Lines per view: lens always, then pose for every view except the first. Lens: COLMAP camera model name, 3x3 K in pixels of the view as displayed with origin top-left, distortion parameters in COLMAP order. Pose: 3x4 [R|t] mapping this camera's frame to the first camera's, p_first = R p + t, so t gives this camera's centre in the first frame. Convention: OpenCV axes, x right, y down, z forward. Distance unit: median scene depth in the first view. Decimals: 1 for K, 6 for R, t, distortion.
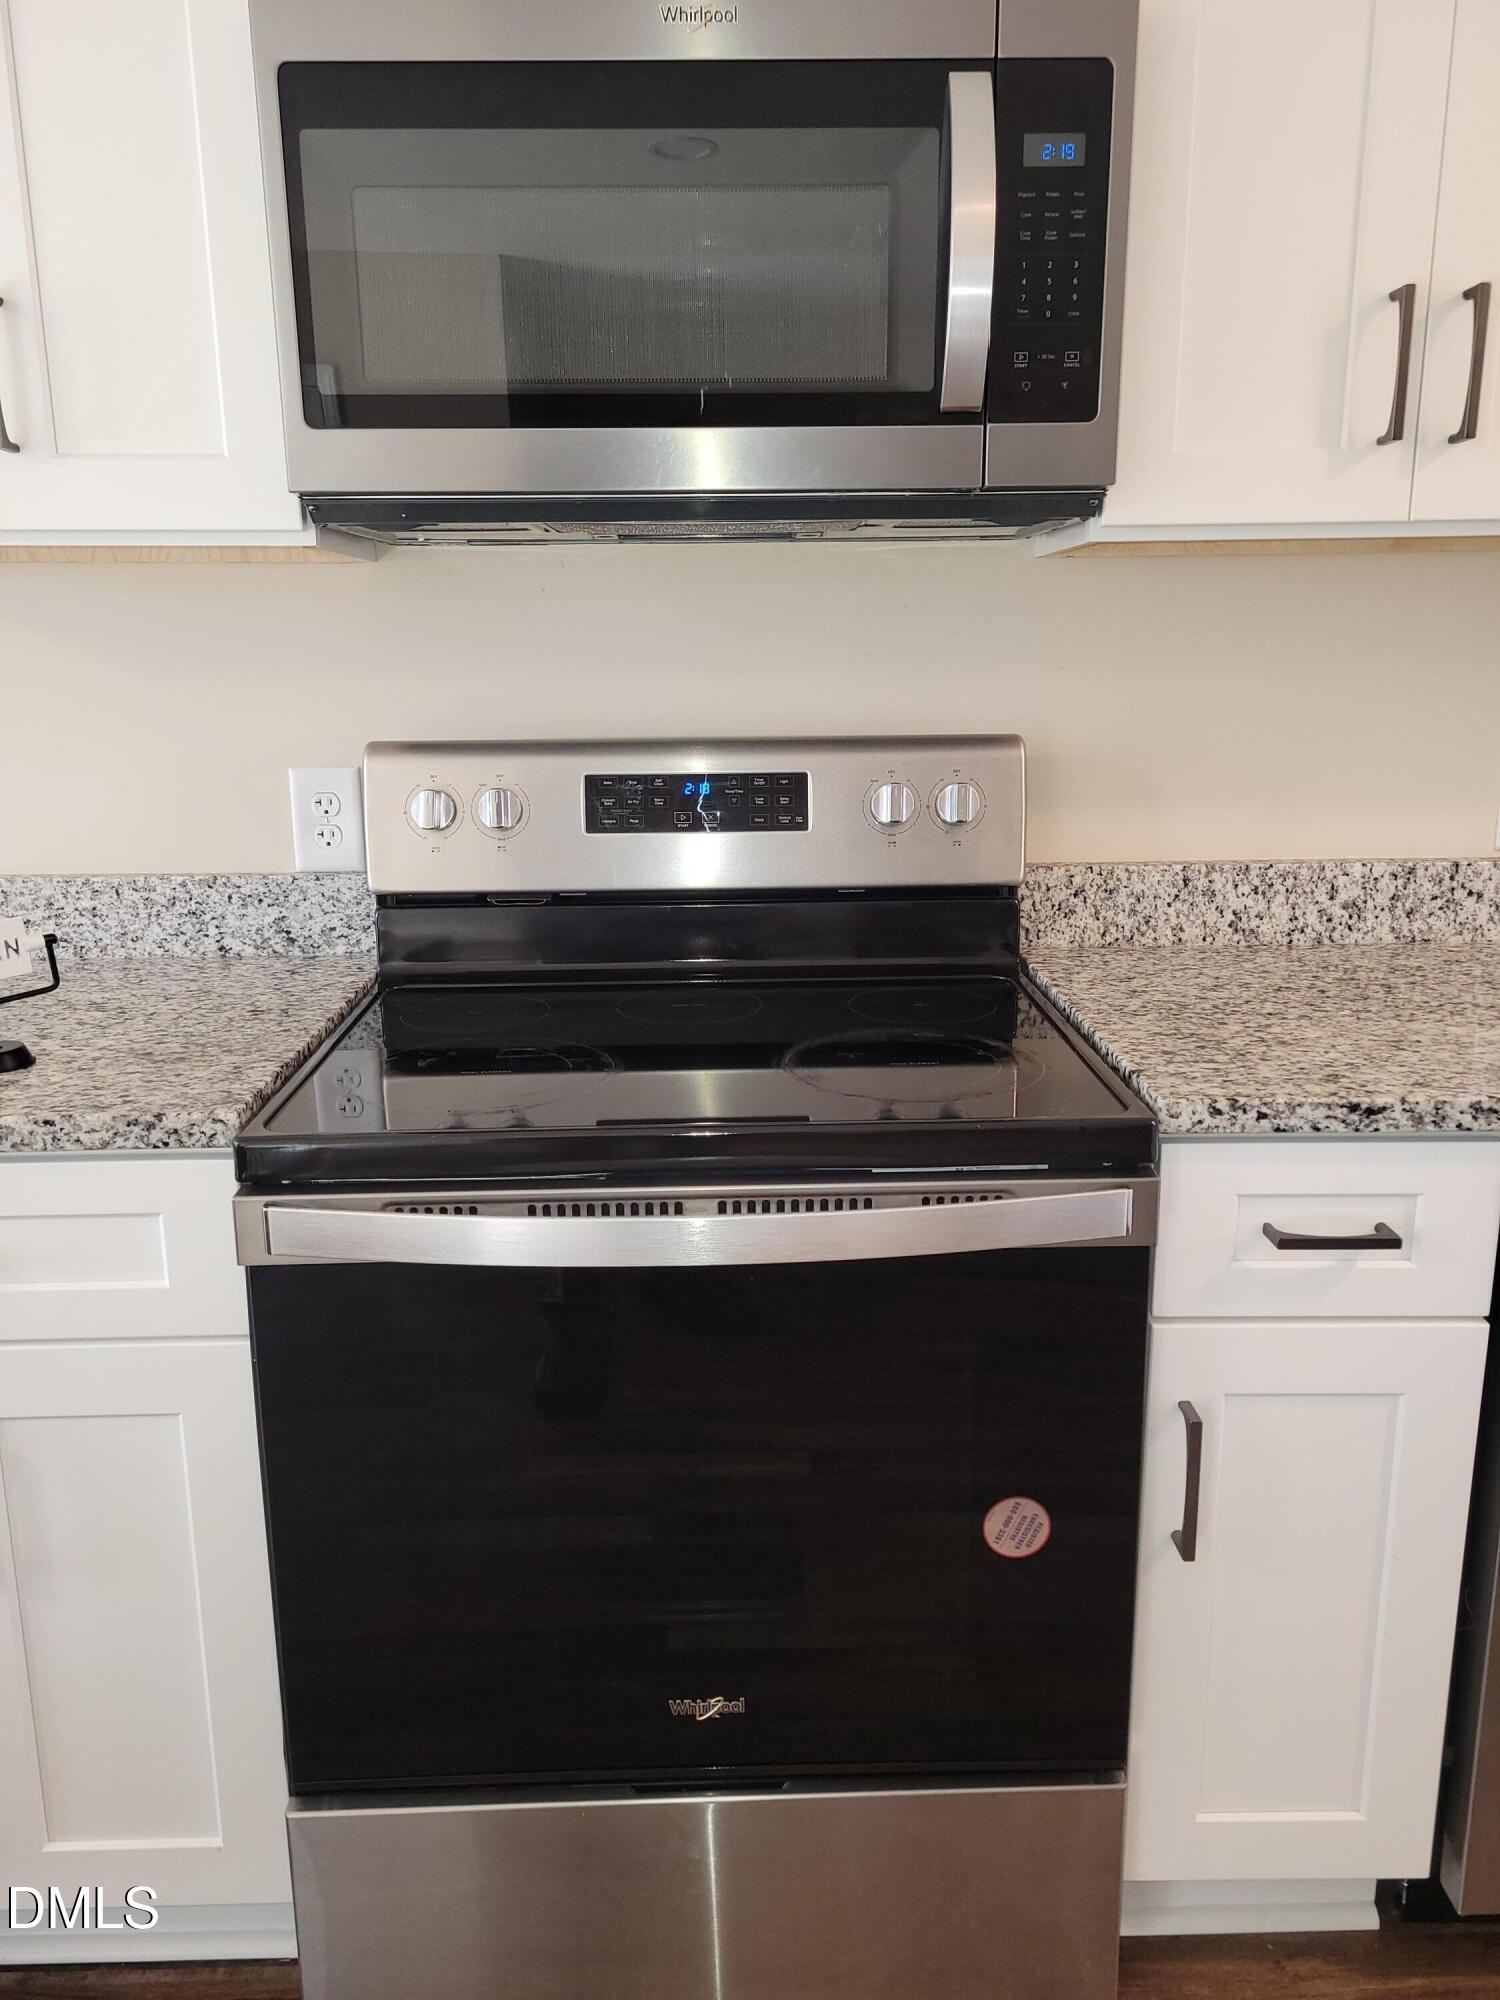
lens RADIAL K [[1524.3, 0, 750.0], [0, 1524.3, 1000.0], [0, 0, 1]] dist [0.052237, -0.033294]
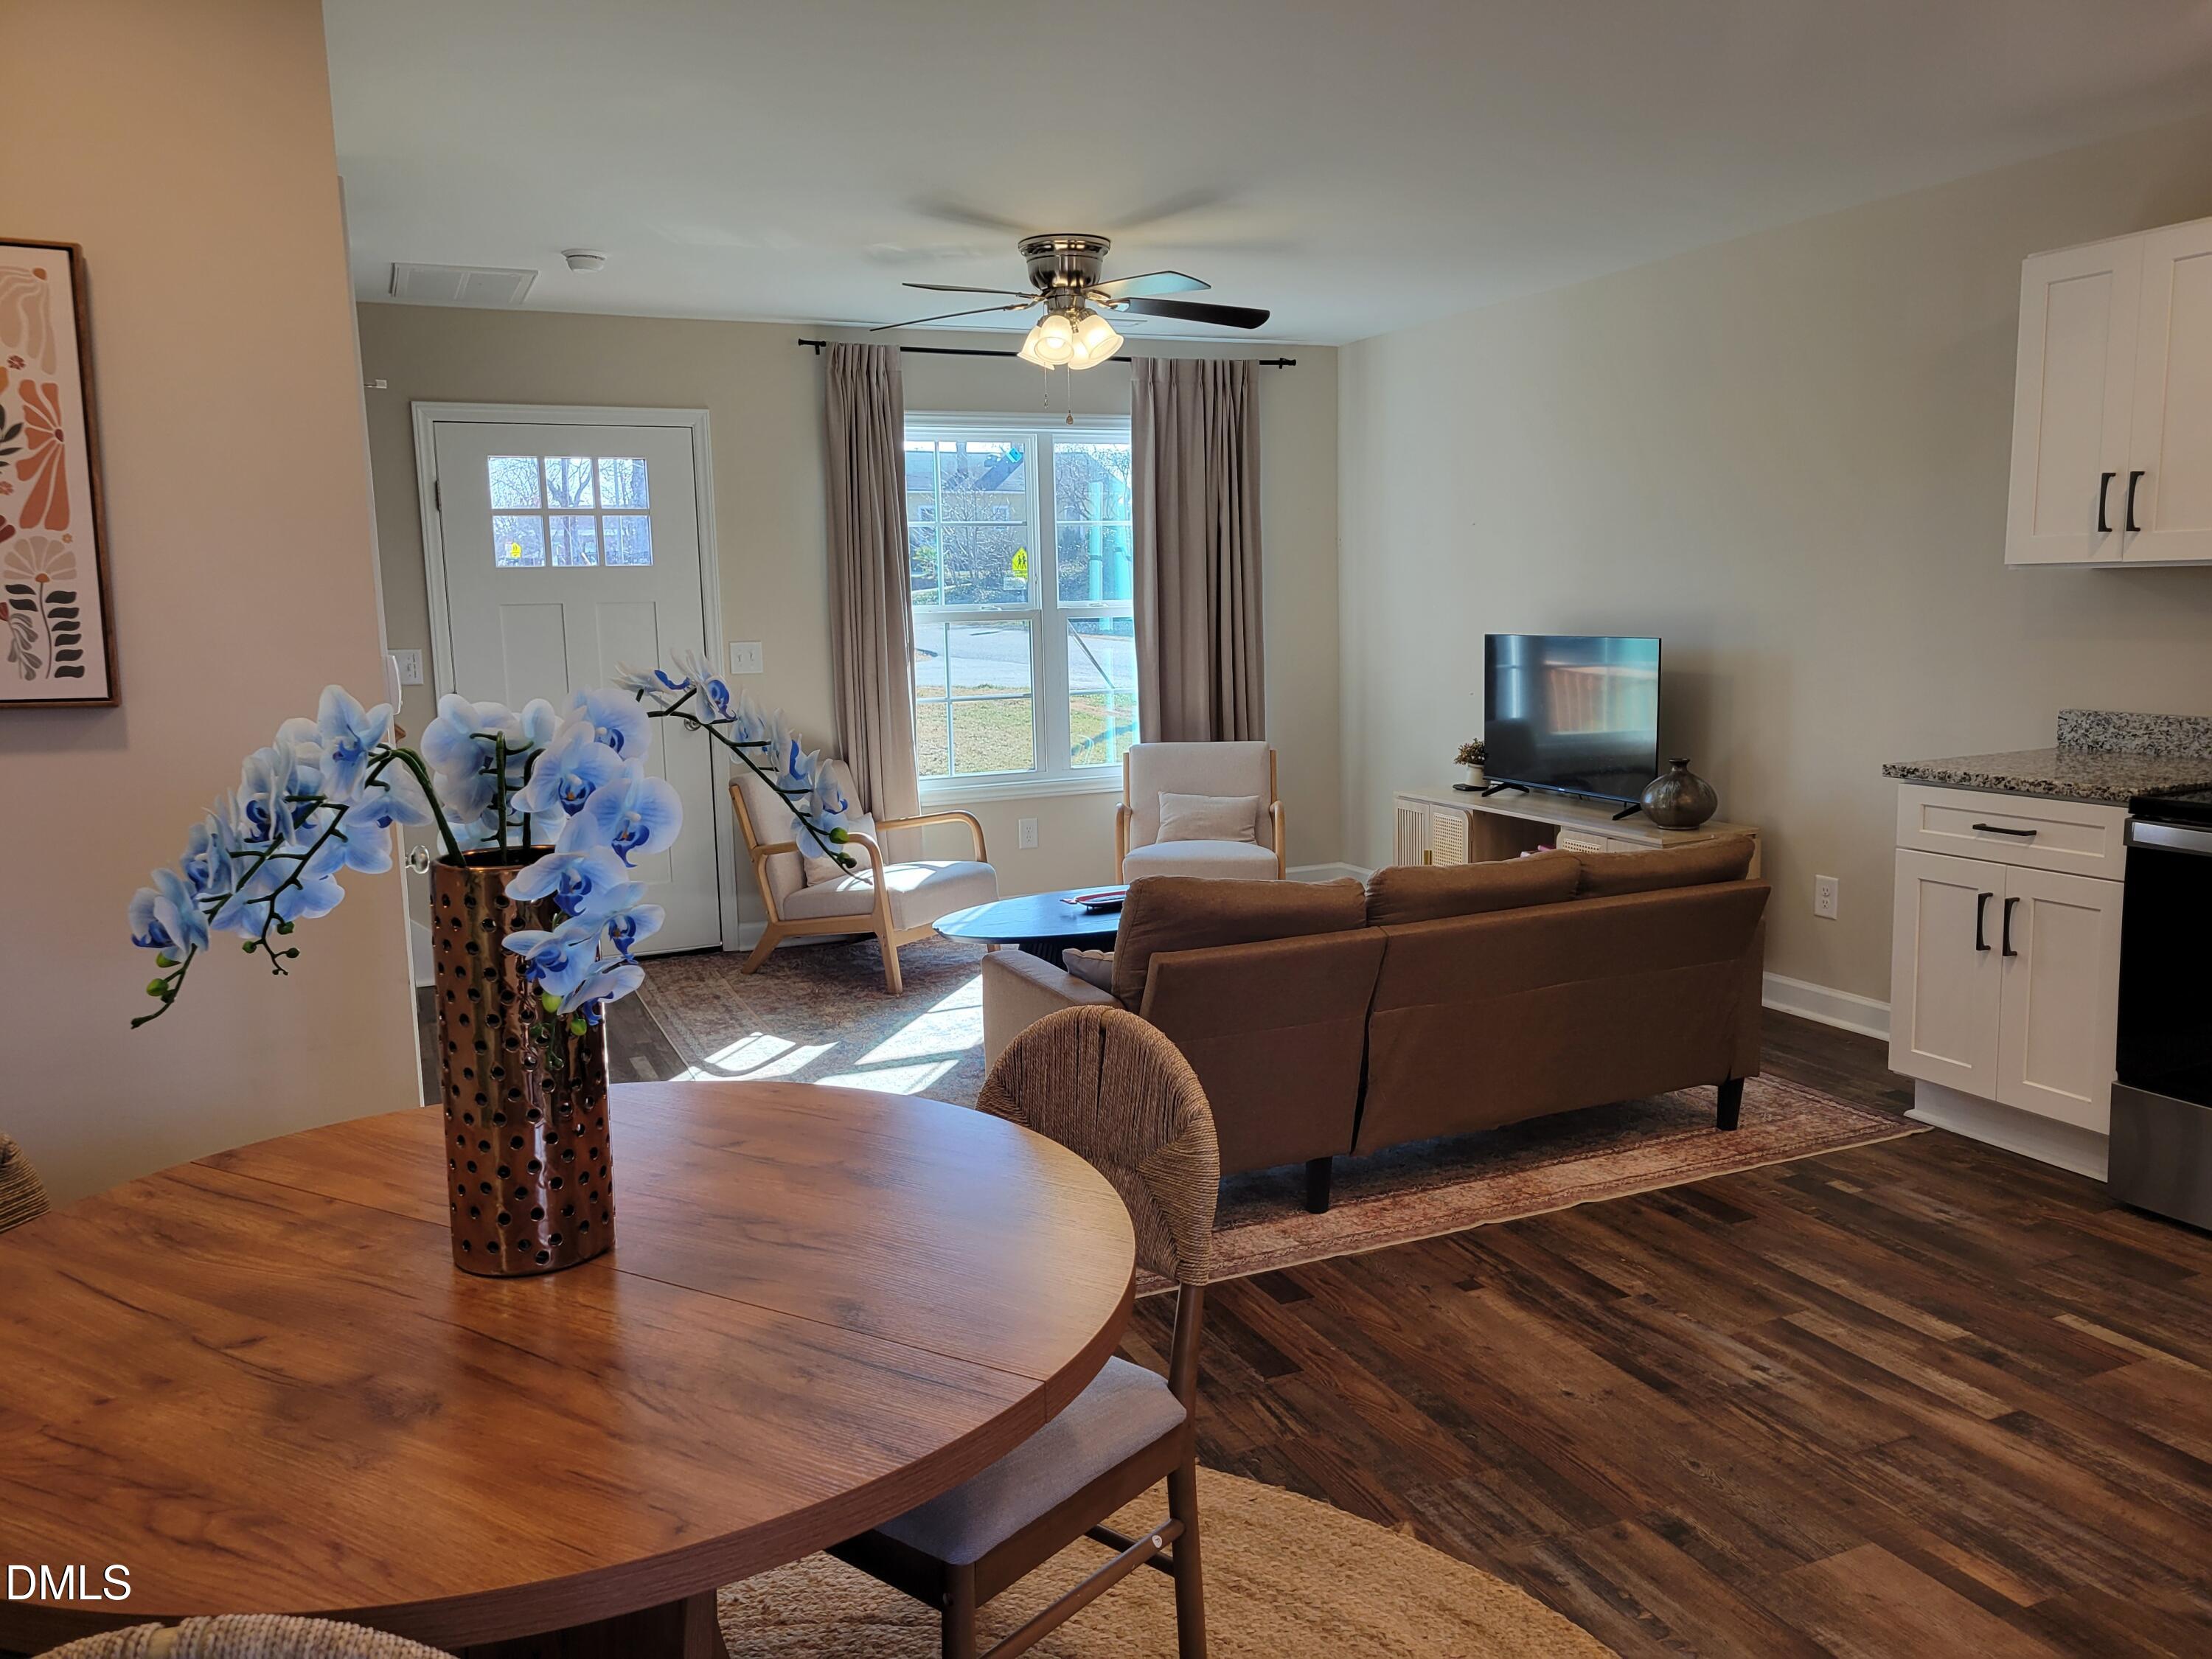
lens RADIAL K [[1685.9, 0, 1106.0], [0, 1685.9, 829.5], [0, 0, 1]] dist [0.052237, -0.033294]
pose [[0.382316, 0.128674, -0.915029, 1.509554], [-0.195097, 0.979174, 0.056180, 0.288109], [0.903201, 0.157041, 0.399458, -1.556204]]
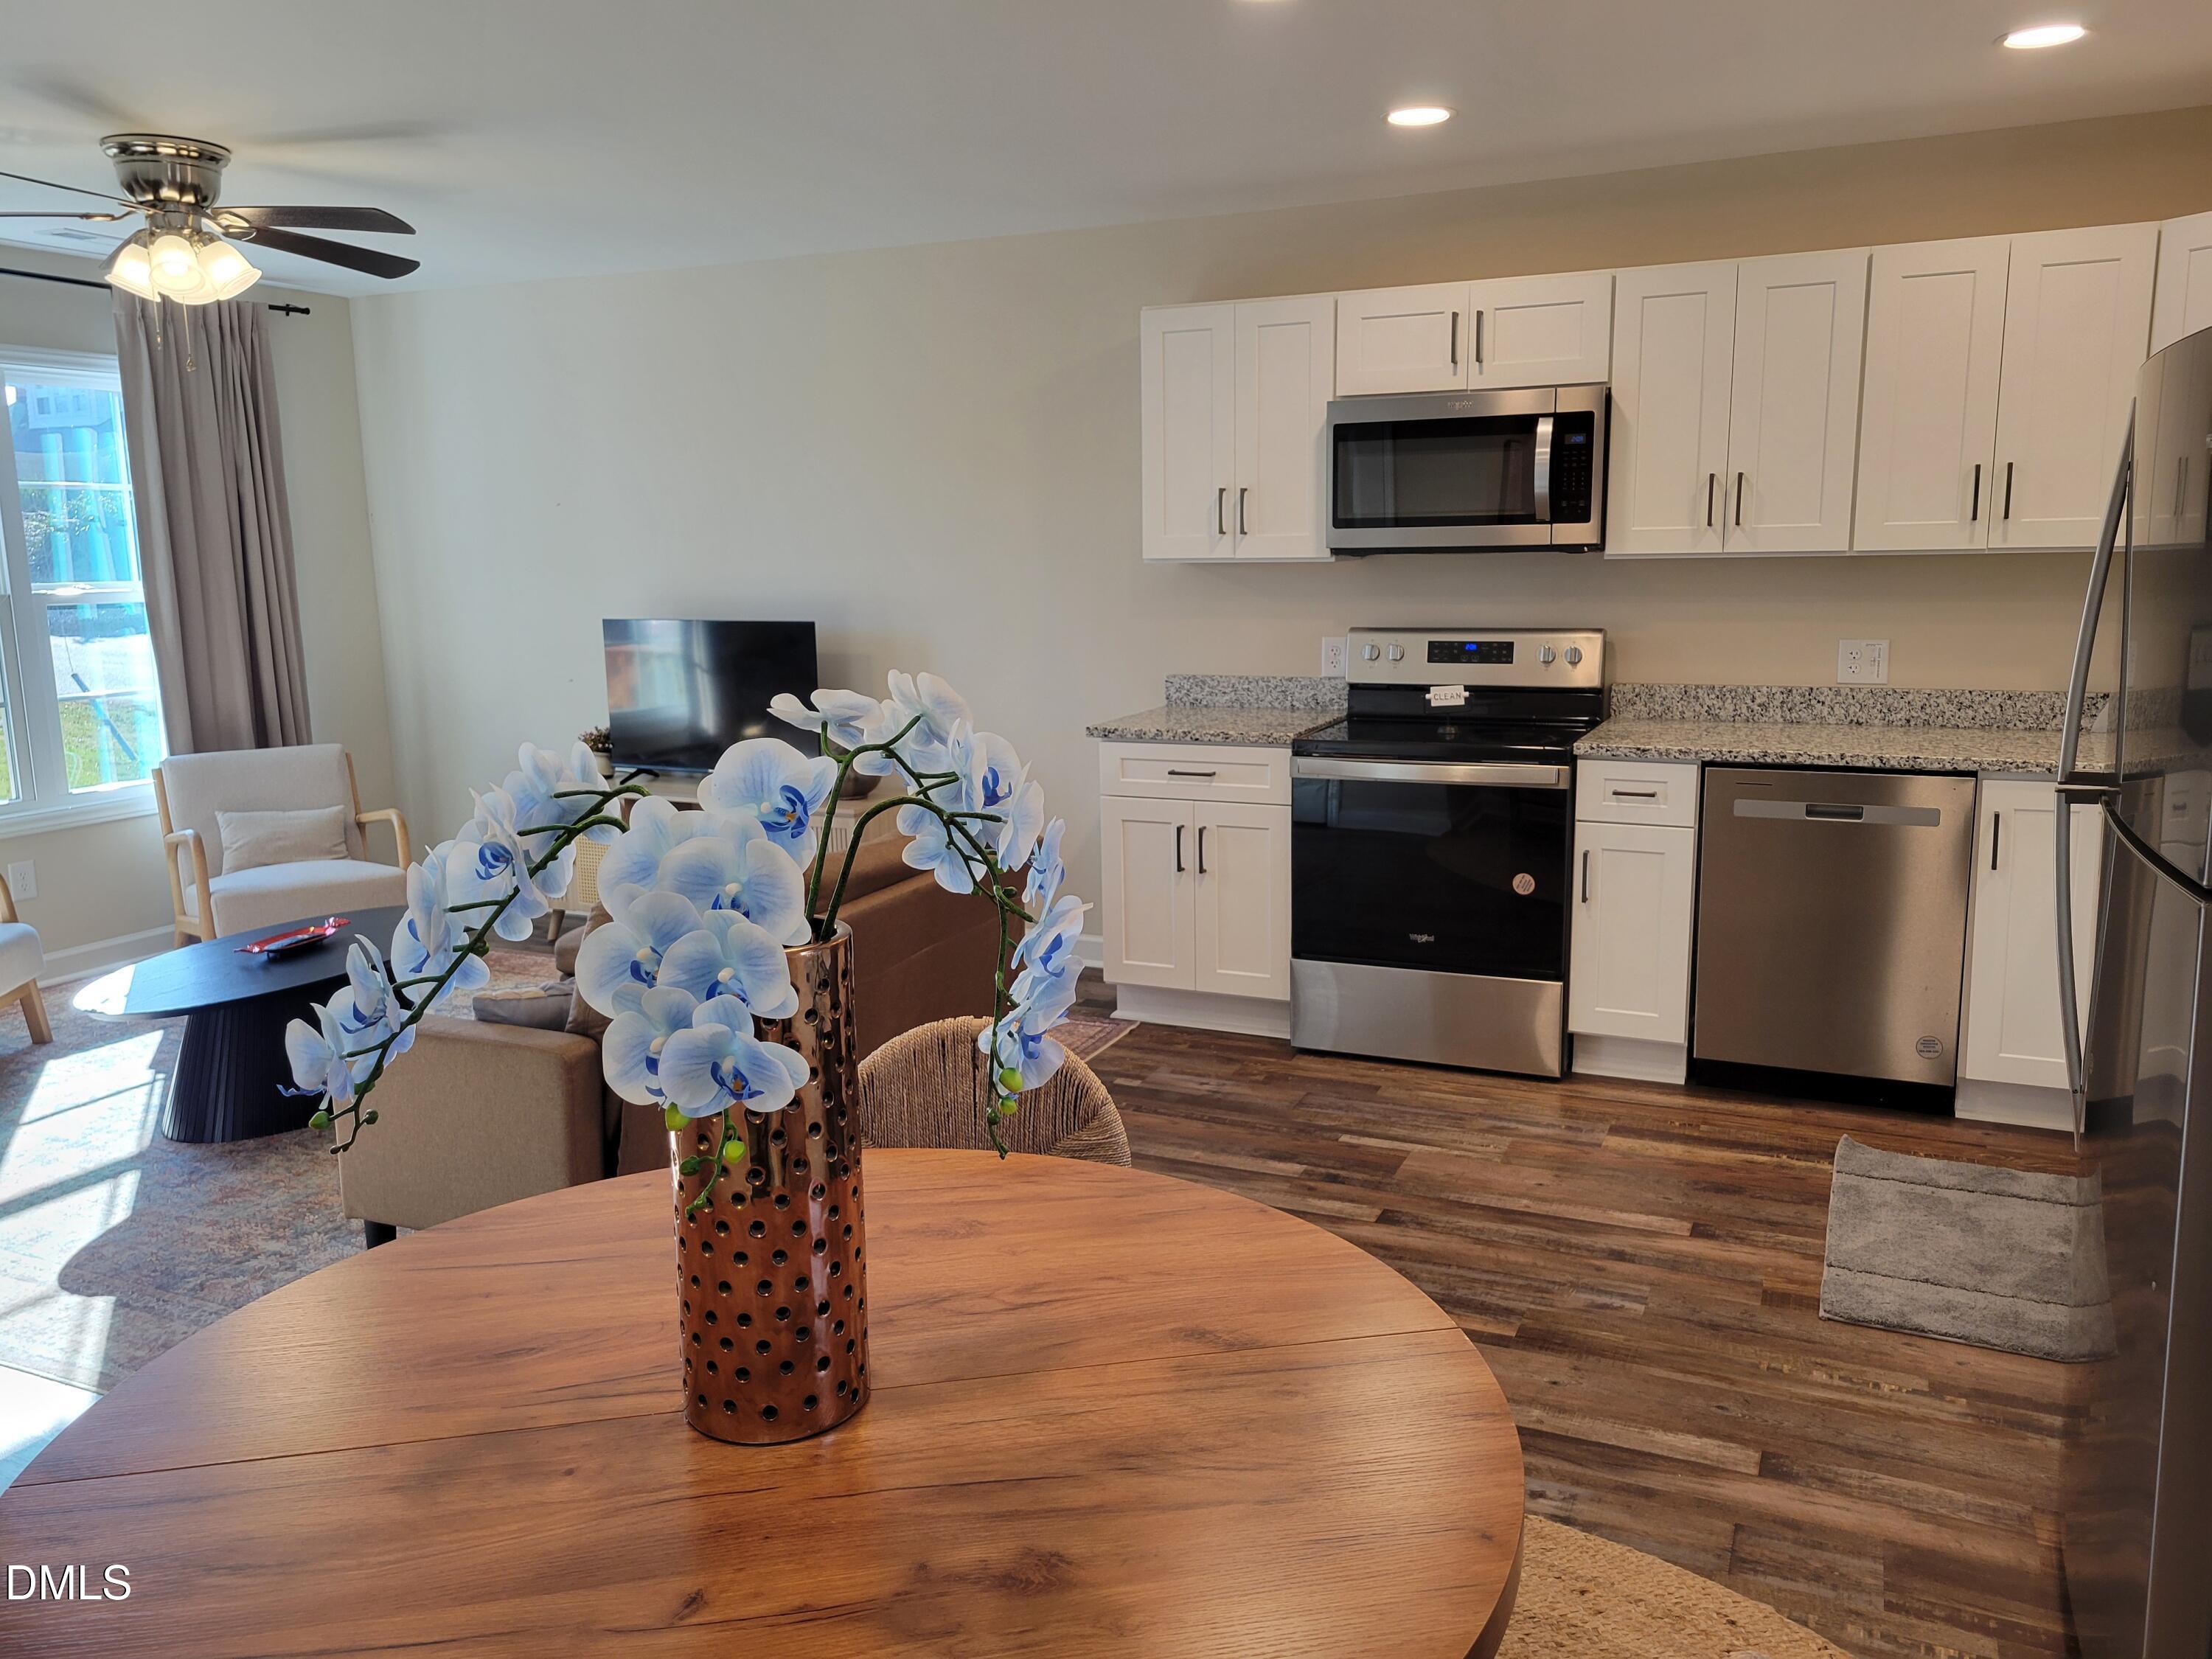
lens RADIAL K [[1685.9, 0, 1106.0], [0, 1685.9, 829.5], [0, 0, 1]] dist [0.052237, -0.033294]
pose [[0.903560, 0.067700, -0.423080, 0.805354], [-0.092281, 0.995013, -0.037863, 0.422369], [0.418407, 0.073253, 0.905301, -2.309772]]
